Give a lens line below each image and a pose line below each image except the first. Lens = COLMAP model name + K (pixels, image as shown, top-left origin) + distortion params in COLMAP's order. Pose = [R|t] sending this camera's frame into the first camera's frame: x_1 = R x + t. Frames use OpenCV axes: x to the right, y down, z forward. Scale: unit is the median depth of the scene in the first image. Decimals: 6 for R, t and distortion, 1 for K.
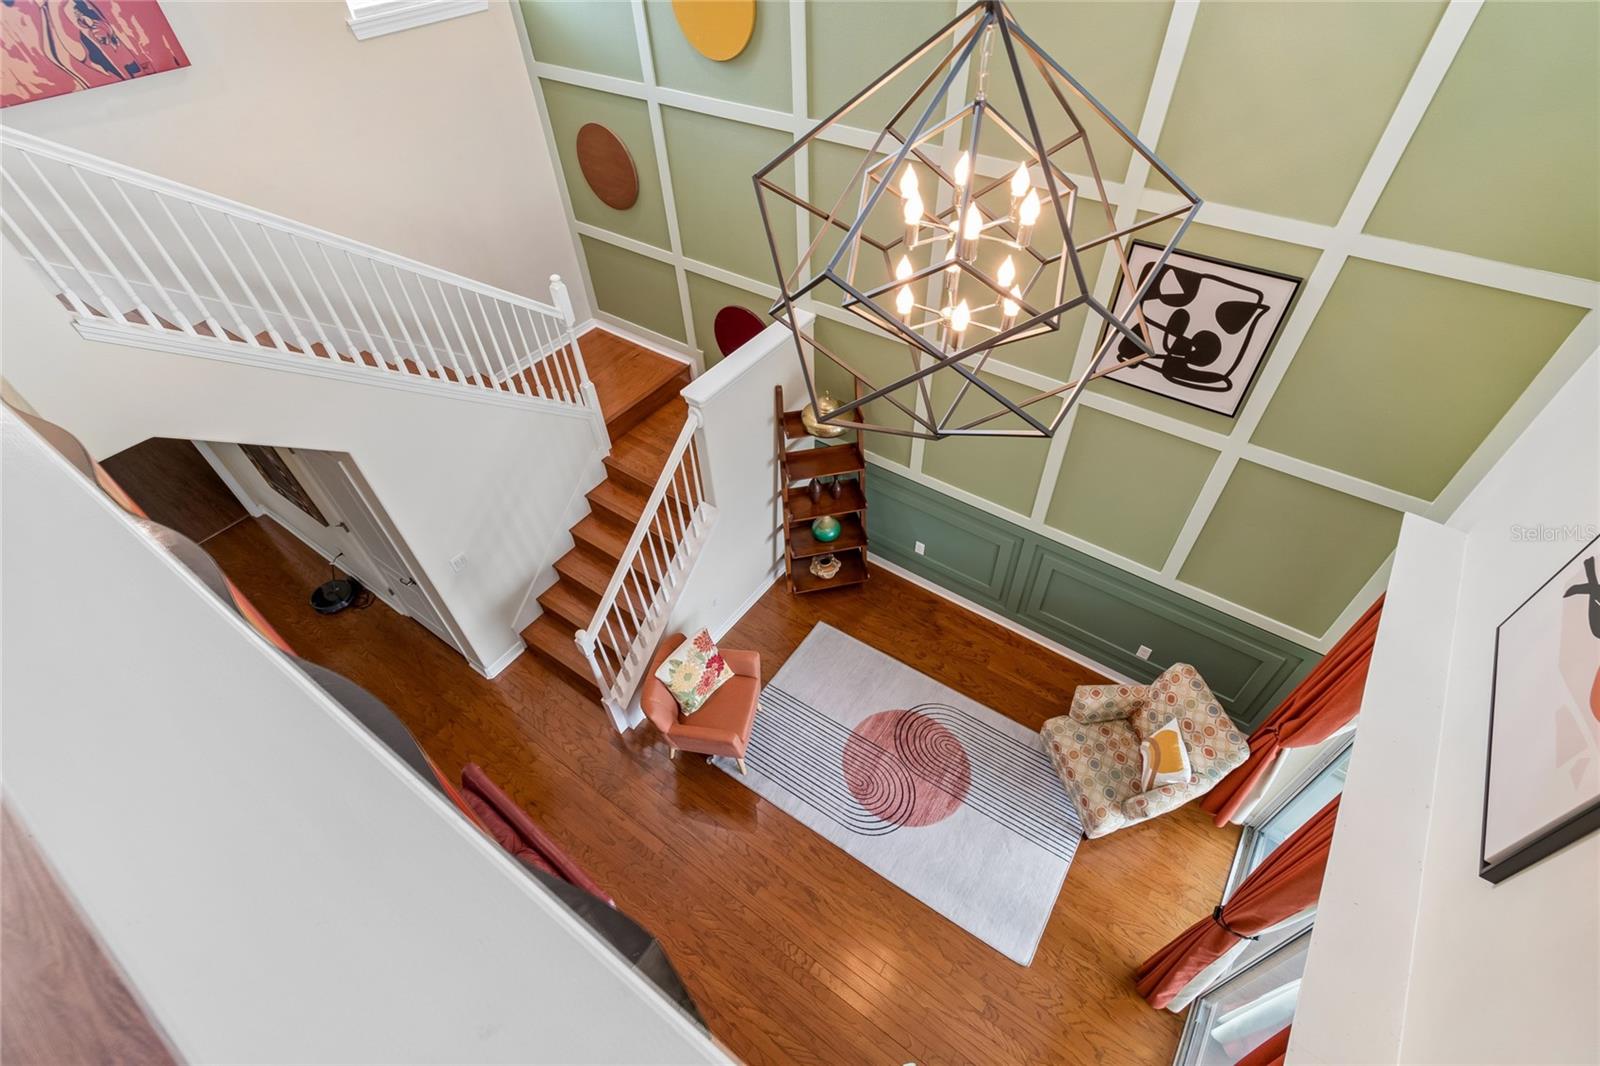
lens RADIAL K [[713.0, 0, 814.1], [0, 713.0, 543.2], [0, 0, 1]] dist [0.004612, -0.002905]
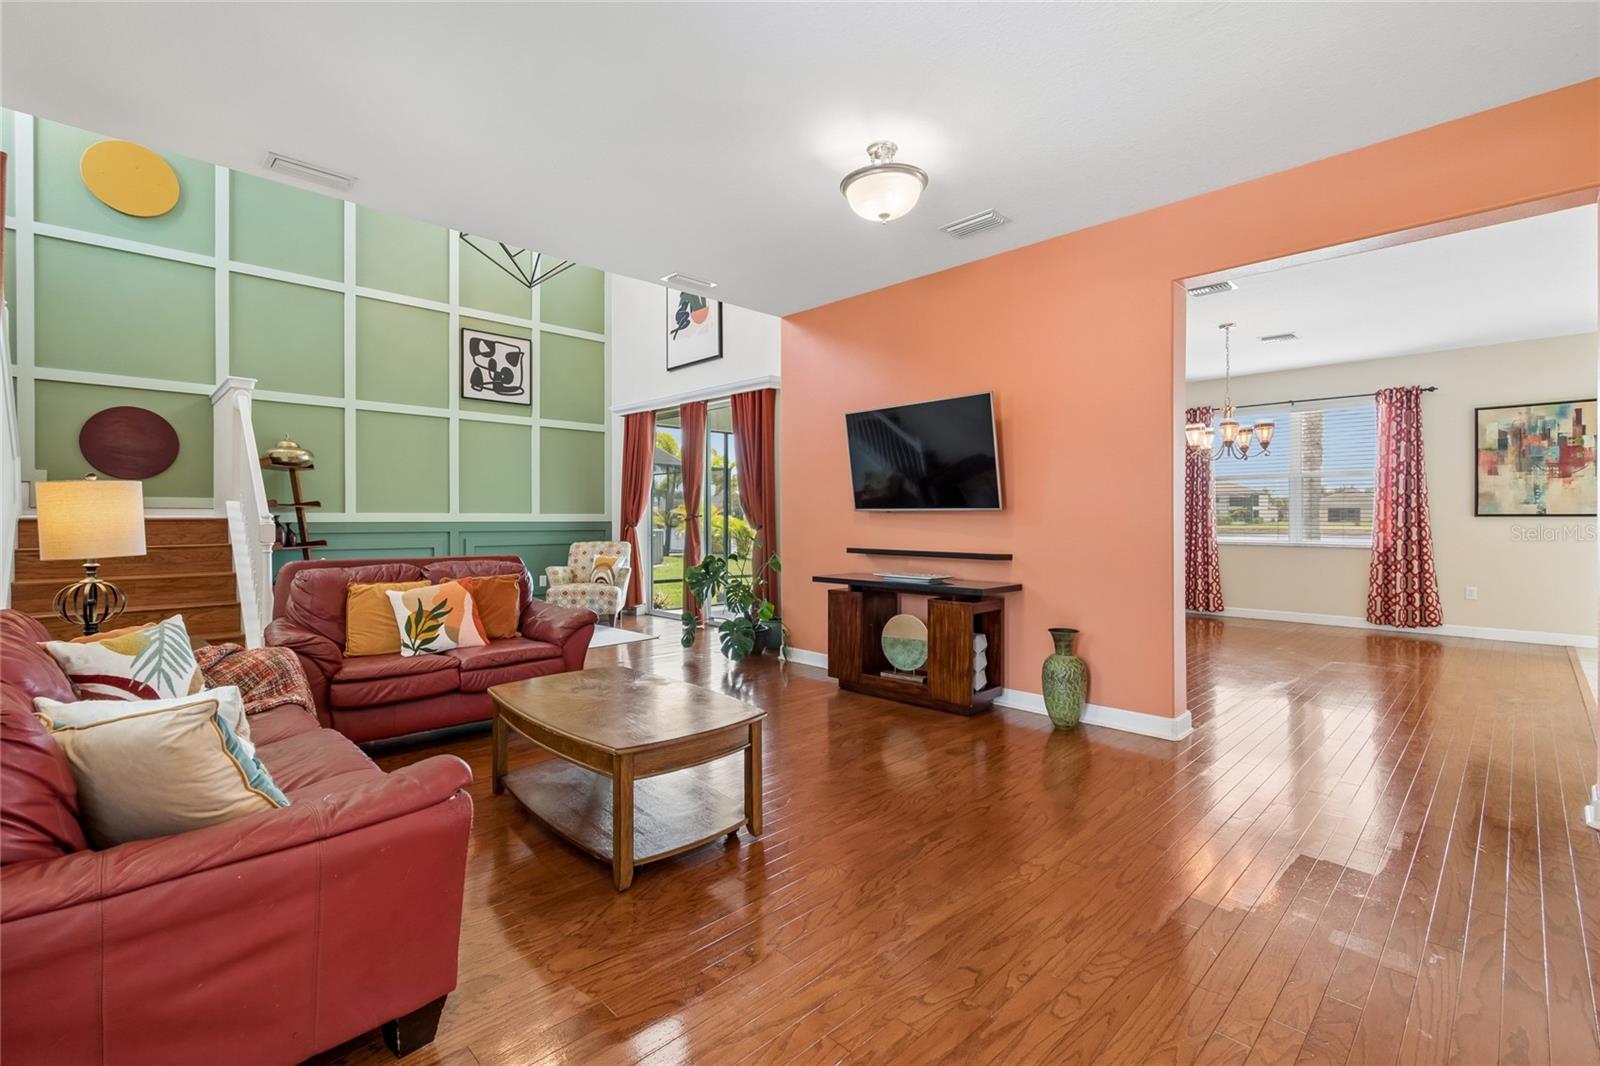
lens RADIAL K [[713.0, 0, 799.1], [0, 713.0, 521.7], [0, 0, 1]] dist [0.004612, -0.002905]
pose [[0.186218, 0.014905, 0.982395, -1.171558], [0.711097, 0.687931, -0.145229, 0.810024], [-0.677985, 0.725623, 0.117507, 0.358327]]
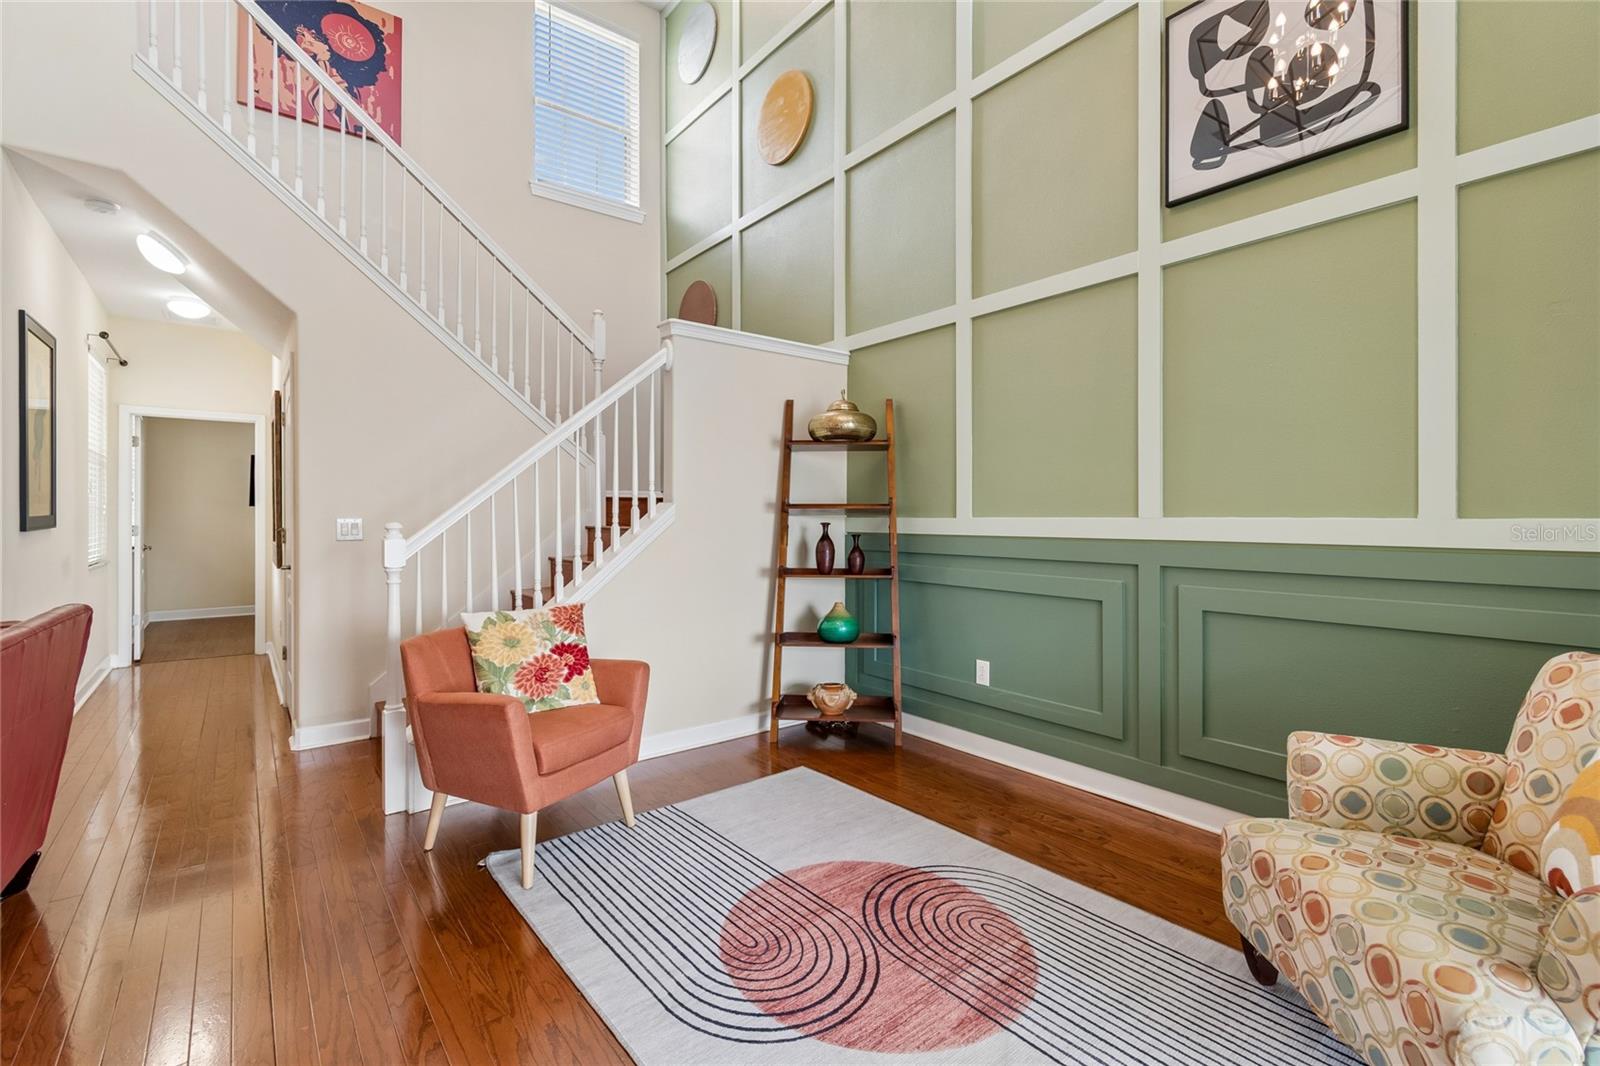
lens RADIAL K [[713.0, 0, 800.5], [0, 713.0, 516.5], [0, 0, 1]] dist [0.004612, -0.002905]
pose [[0.956972, 0.020084, -0.289484, 0.225088], [-0.223472, 0.687380, -0.691064, 0.486728], [0.185106, 0.726020, 0.662292, 0.608402]]
